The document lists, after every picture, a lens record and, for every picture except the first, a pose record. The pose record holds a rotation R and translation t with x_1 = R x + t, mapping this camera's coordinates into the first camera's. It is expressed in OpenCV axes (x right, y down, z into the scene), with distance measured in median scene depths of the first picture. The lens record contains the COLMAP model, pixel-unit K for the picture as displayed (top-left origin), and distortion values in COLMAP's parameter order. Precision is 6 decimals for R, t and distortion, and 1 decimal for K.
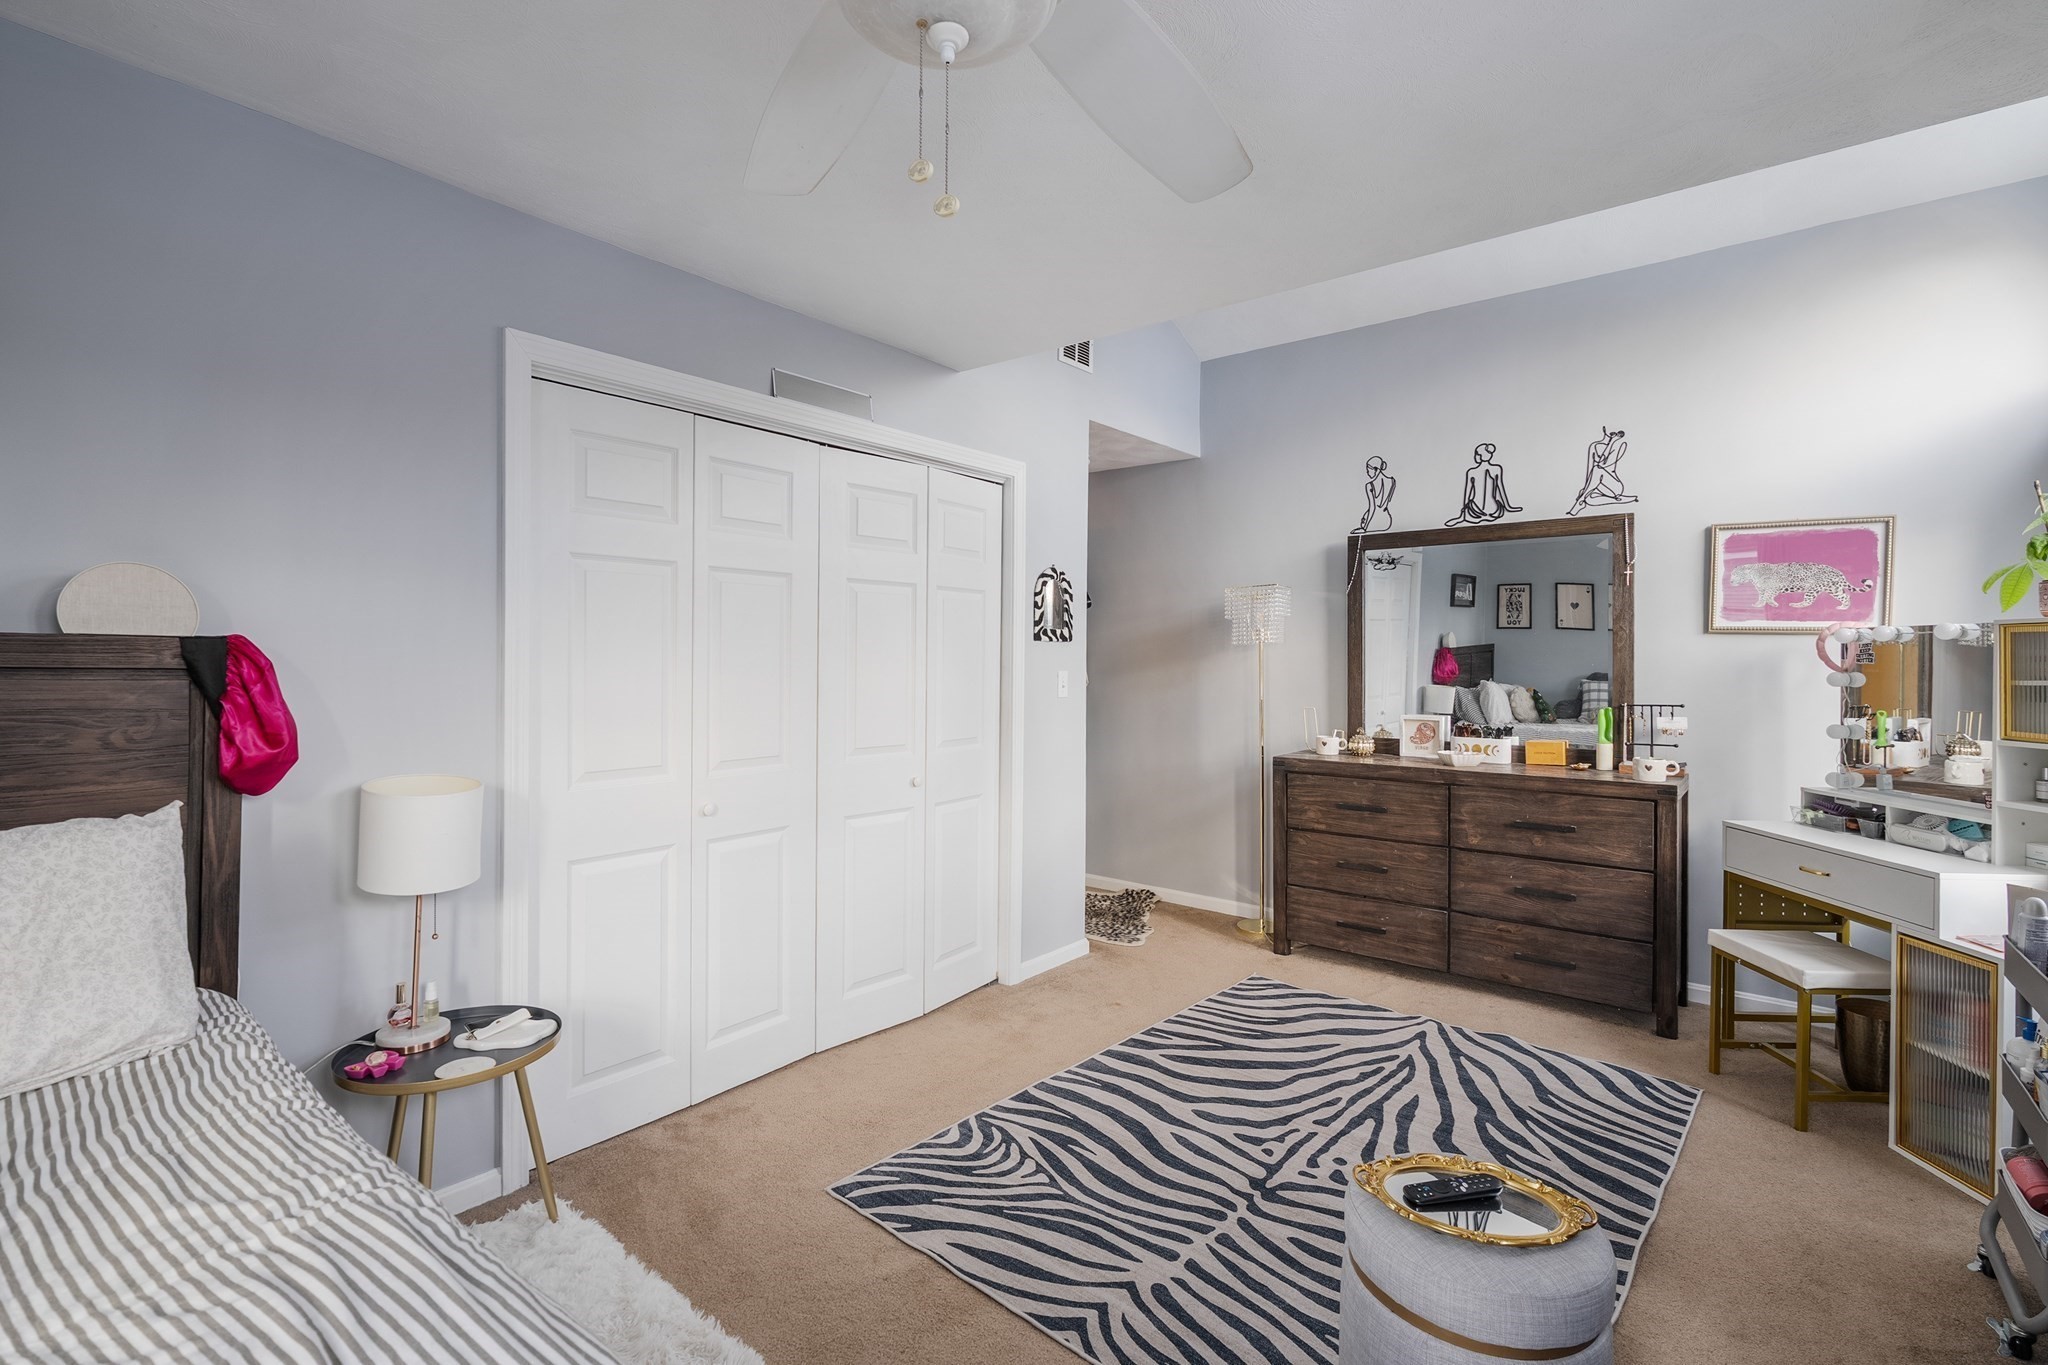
lens RADIAL K [[925.9, 0, 1020.8], [0, 925.9, 652.3], [0, 0, 1]] dist [-0.004488, -0.000597]
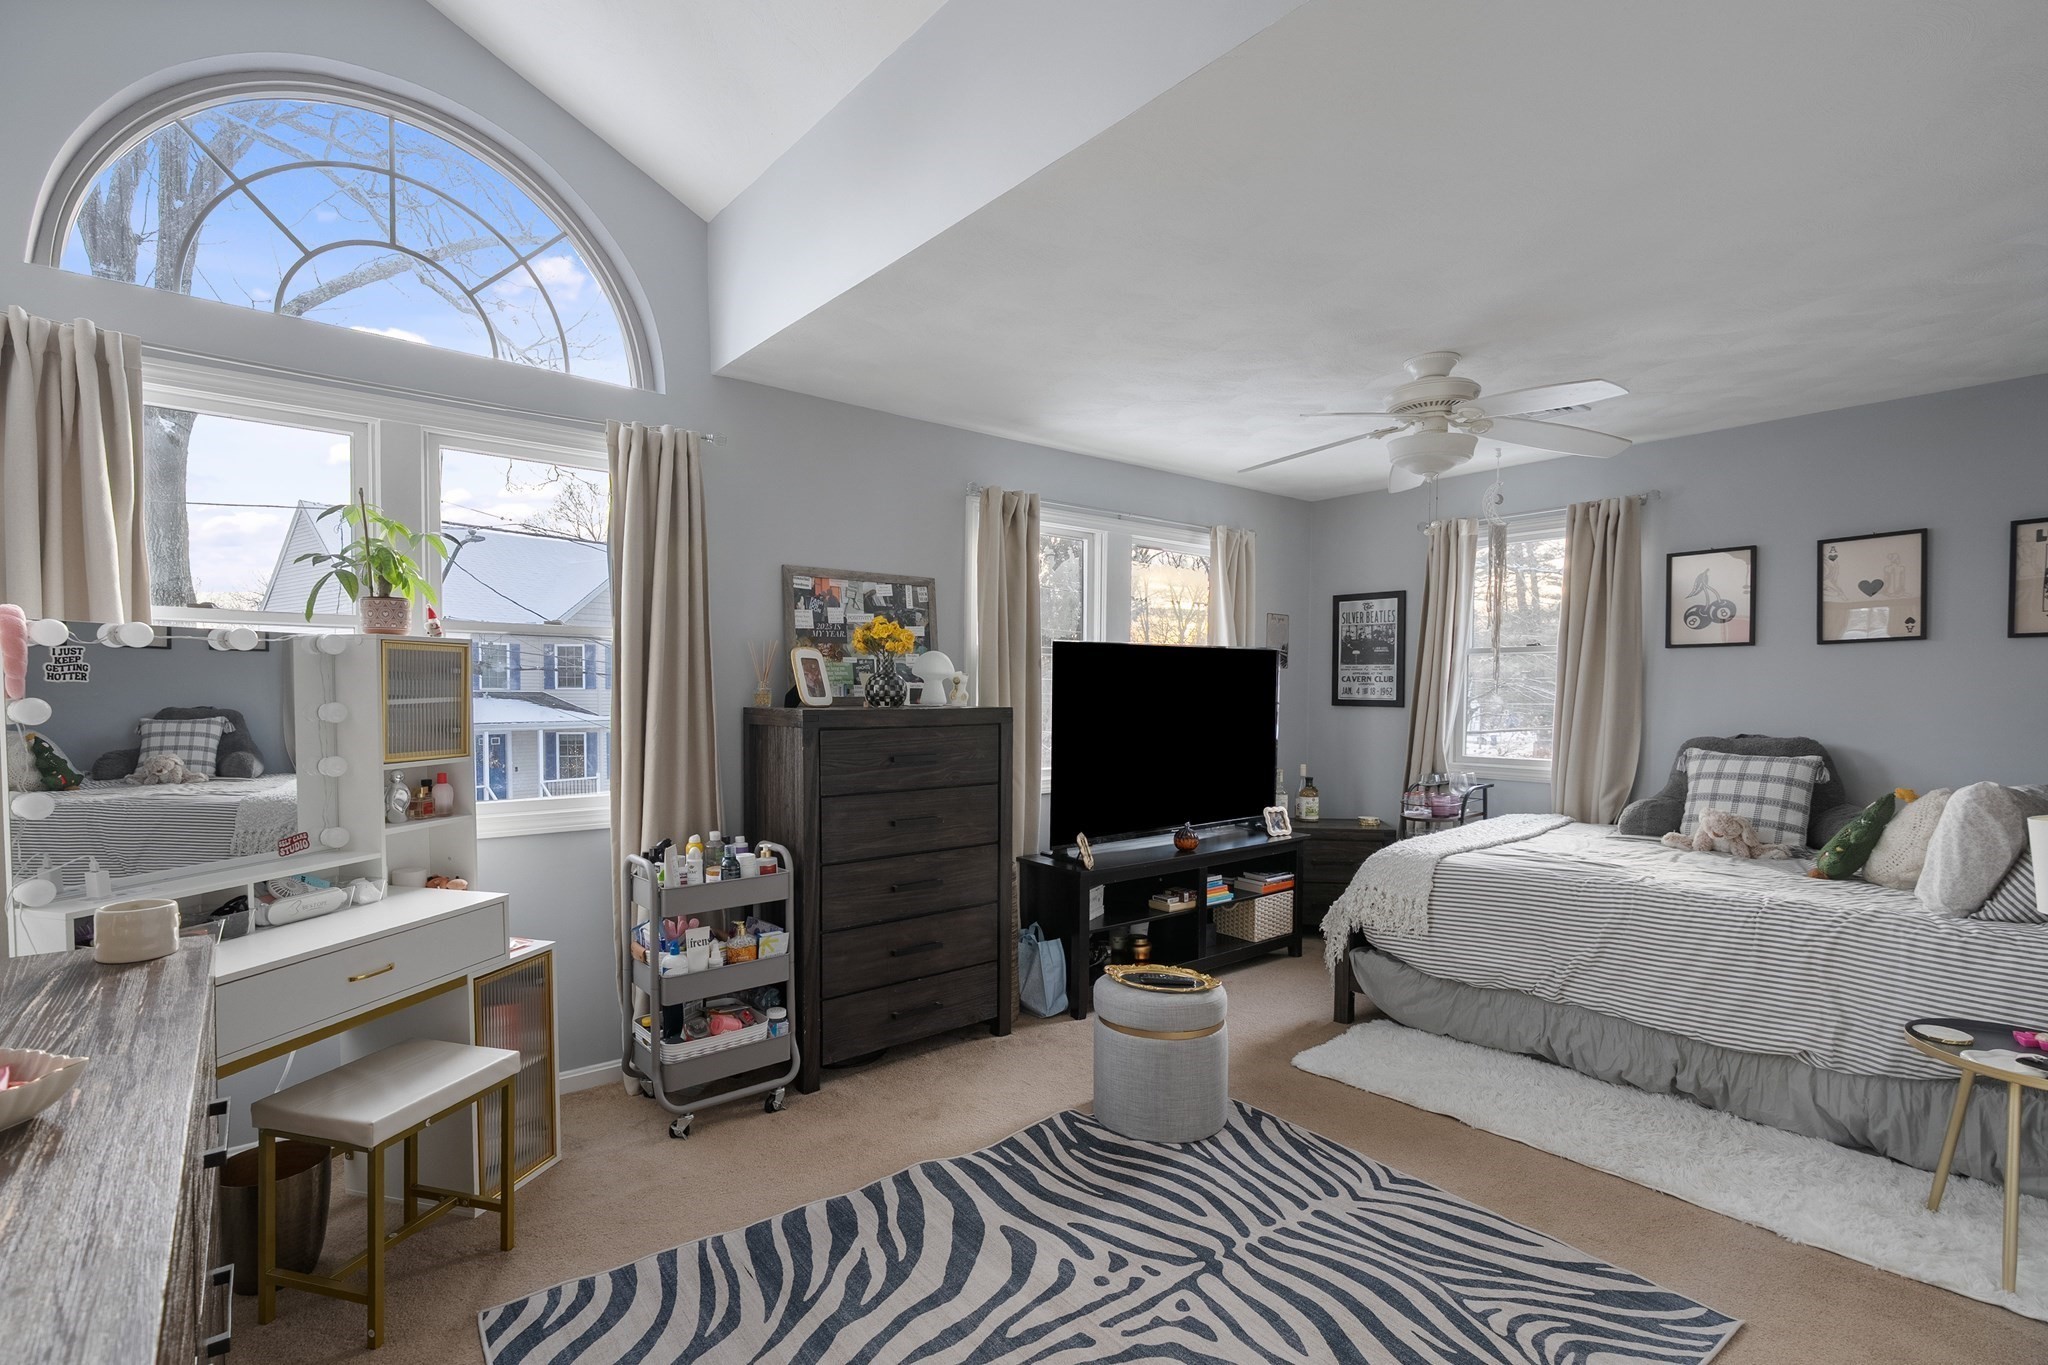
lens RADIAL K [[965.0, 0, 1030.5], [0, 965.0, 713.2], [0, 0, 1]] dist [0.000817, 0.000041]
pose [[-0.984995, -0.018319, 0.171608, 0.275278], [-0.014506, 0.999620, 0.023446, 0.021052], [-0.171973, 0.020605, -0.984886, 1.904386]]
